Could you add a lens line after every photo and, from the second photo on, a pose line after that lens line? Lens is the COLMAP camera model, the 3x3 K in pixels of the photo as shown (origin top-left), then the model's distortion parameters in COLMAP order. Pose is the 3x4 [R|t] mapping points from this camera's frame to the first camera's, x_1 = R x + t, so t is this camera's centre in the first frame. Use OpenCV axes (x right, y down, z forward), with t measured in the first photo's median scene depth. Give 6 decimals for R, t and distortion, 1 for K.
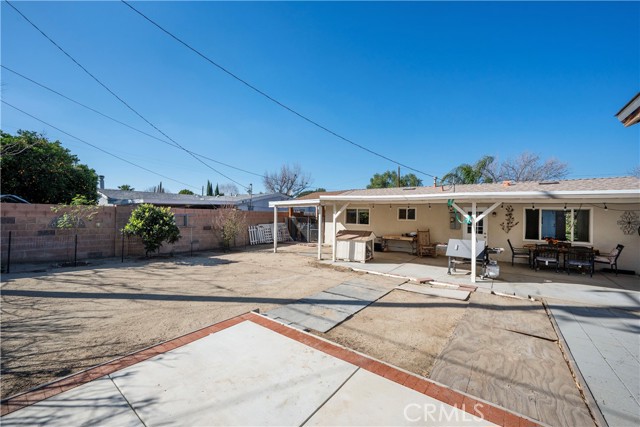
lens RADIAL K [[246.0, 0, 320.1], [0, 246.0, 214.5], [0, 0, 1]] dist [0.001135, -0.000143]
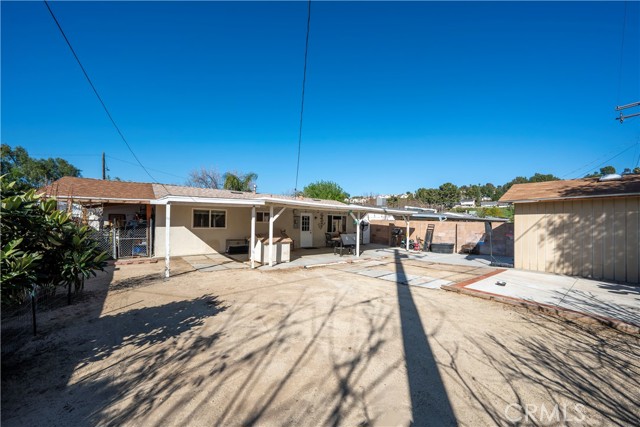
lens RADIAL K [[231.3, 0, 322.9], [0, 231.3, 218.5], [0, 0, 1]] dist [-0.000463, 0.000082]
pose [[0.268432, -0.002200, 0.963296, -0.773045], [-0.017706, 0.999817, 0.007217, -0.008516], [-0.963136, -0.018994, 0.268344, 0.569205]]
